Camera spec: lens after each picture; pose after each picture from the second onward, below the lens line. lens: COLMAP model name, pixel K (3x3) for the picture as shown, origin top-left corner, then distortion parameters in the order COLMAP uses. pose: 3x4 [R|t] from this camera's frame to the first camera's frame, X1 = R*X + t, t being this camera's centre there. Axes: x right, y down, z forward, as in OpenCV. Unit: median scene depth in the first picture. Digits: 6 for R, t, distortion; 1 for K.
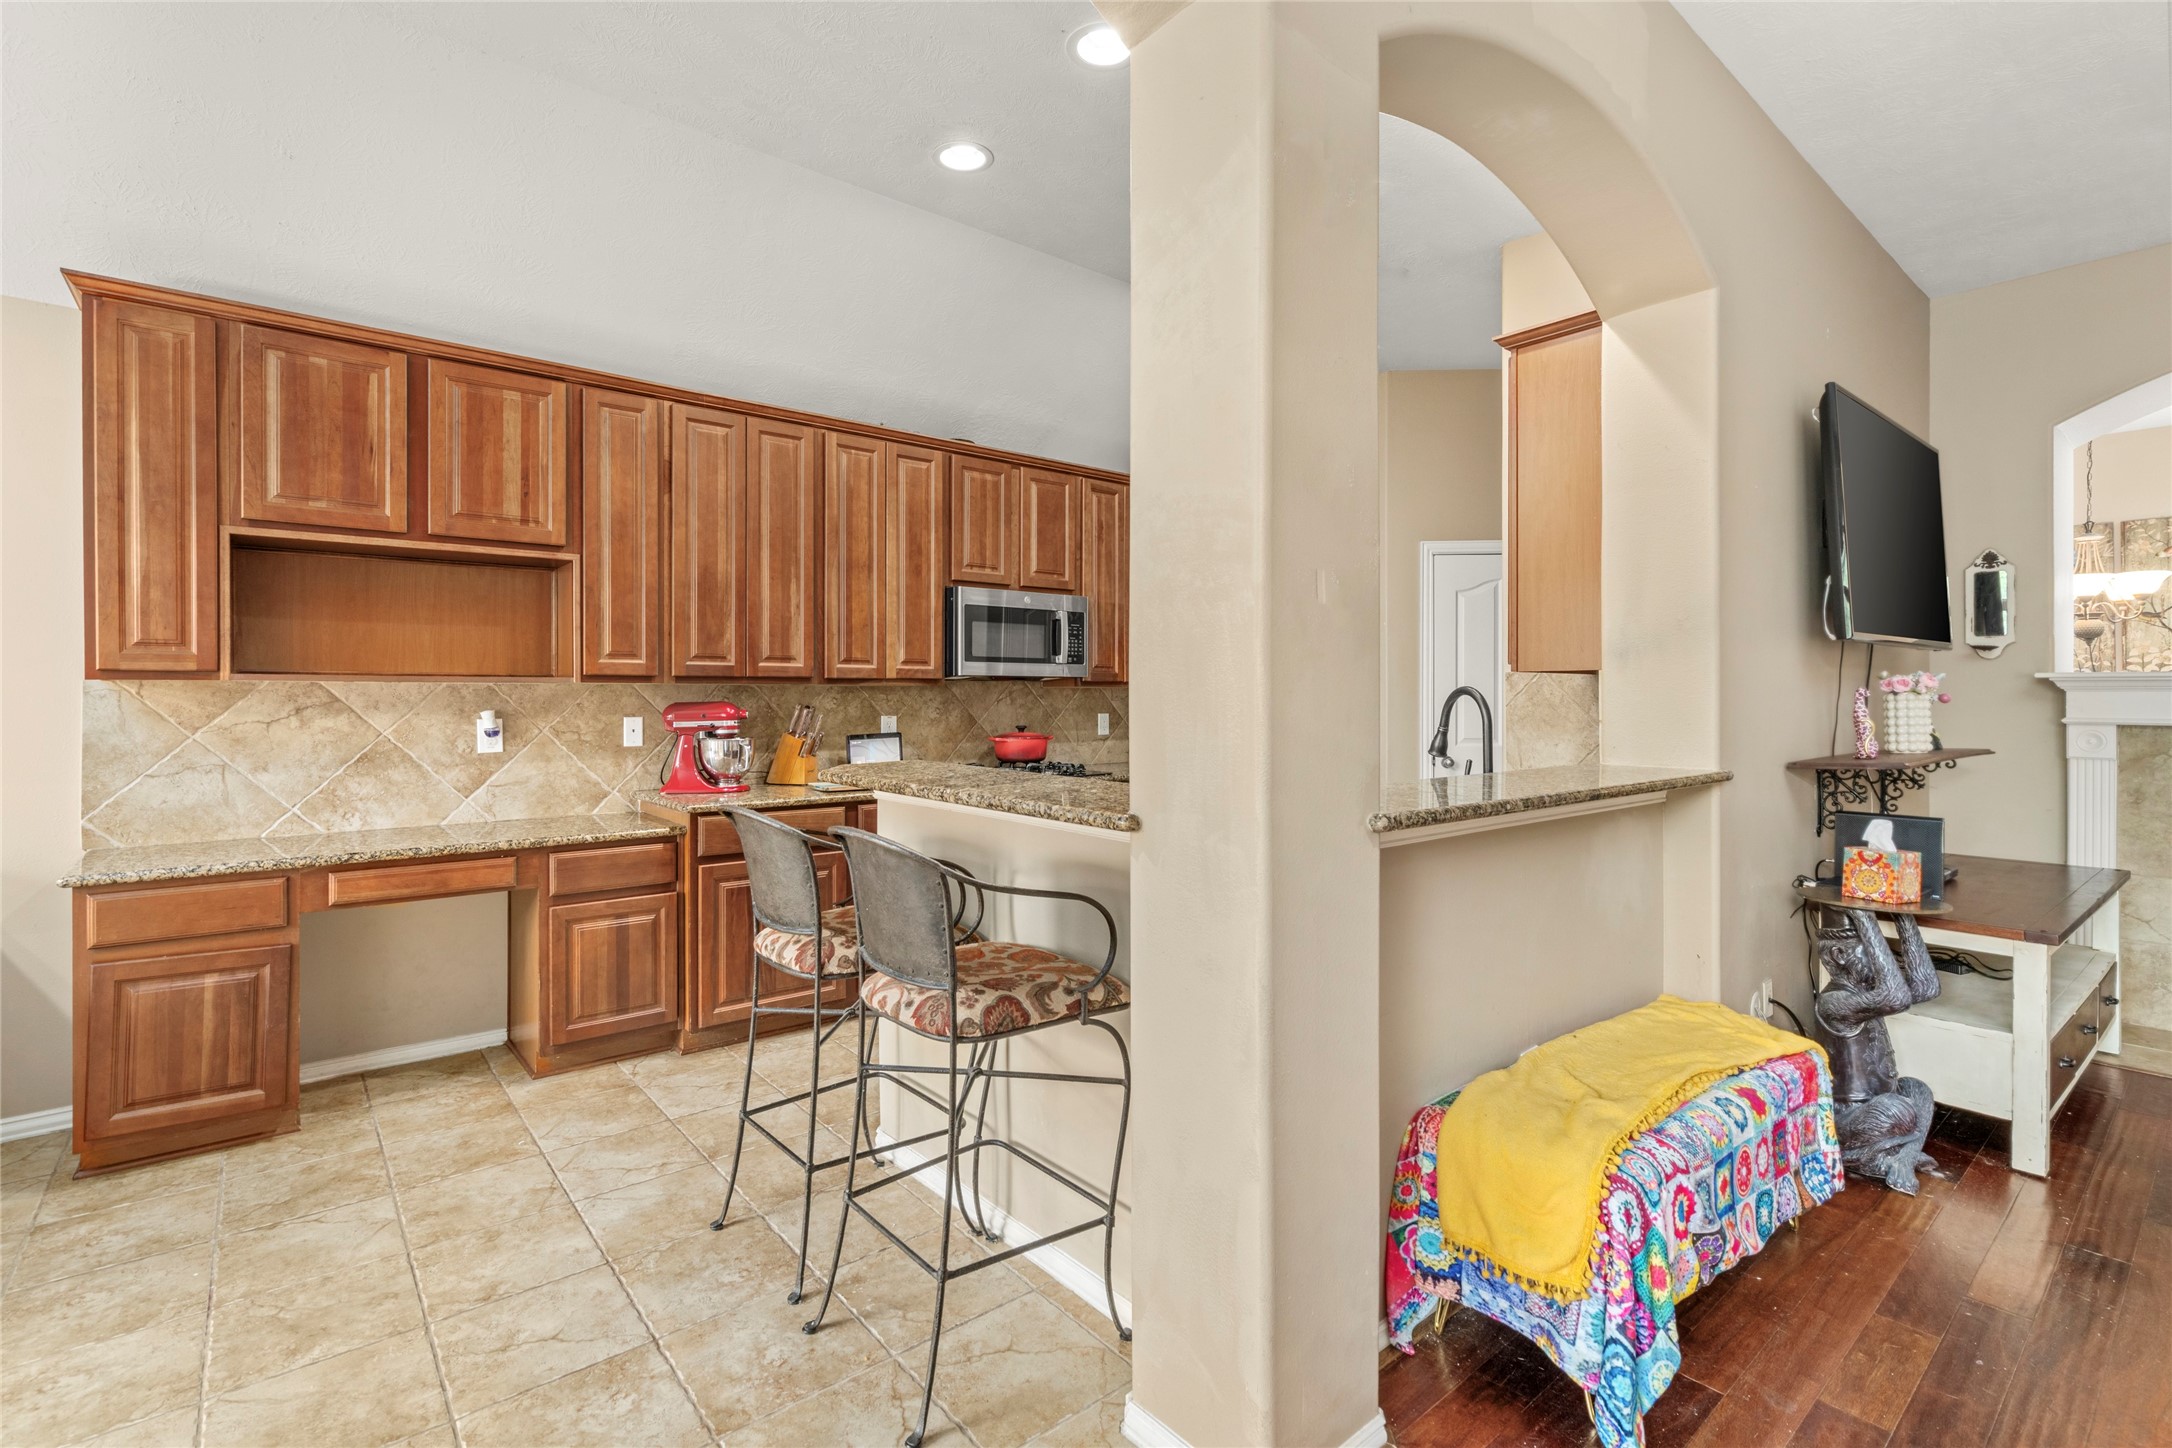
lens RADIAL K [[1004.5, 0, 1071.9], [0, 1004.5, 710.3], [0, 0, 1]] dist [-0.009127, 0.004312]
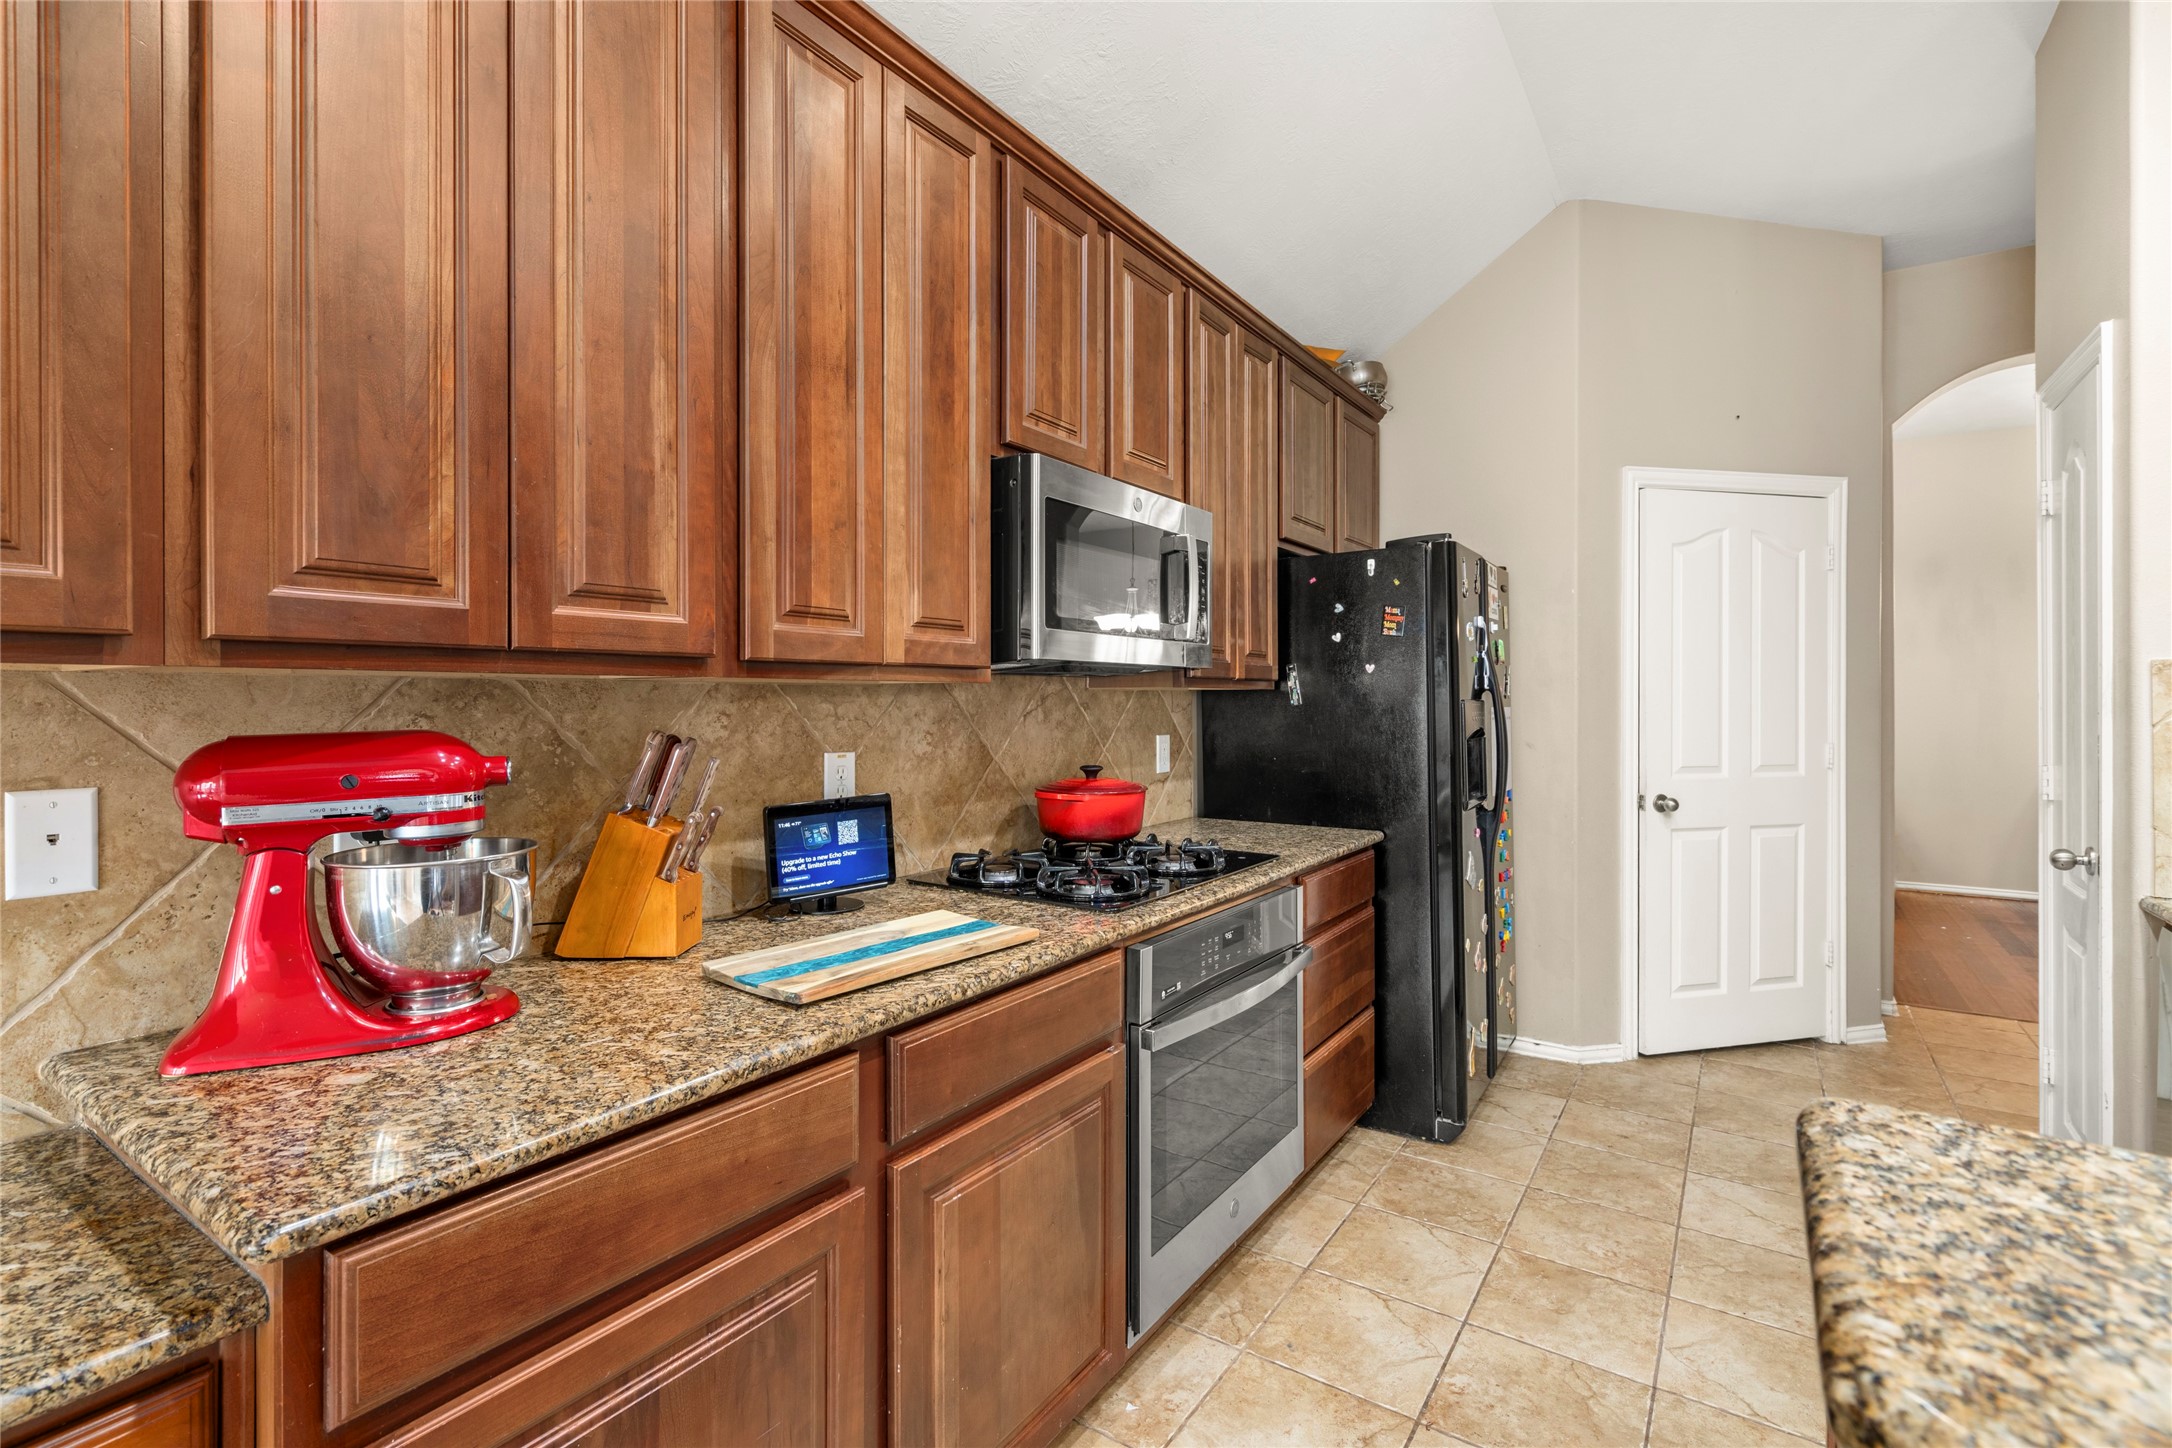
lens RADIAL K [[1004.5, 0, 1078.2], [0, 1004.5, 707.8], [0, 0, 1]] dist [-0.009127, 0.004312]
pose [[0.959369, -0.000877, 0.282152, -0.223869], [0.002055, 0.999990, -0.003879, -0.012843], [-0.282146, 0.004301, 0.959362, 0.603042]]
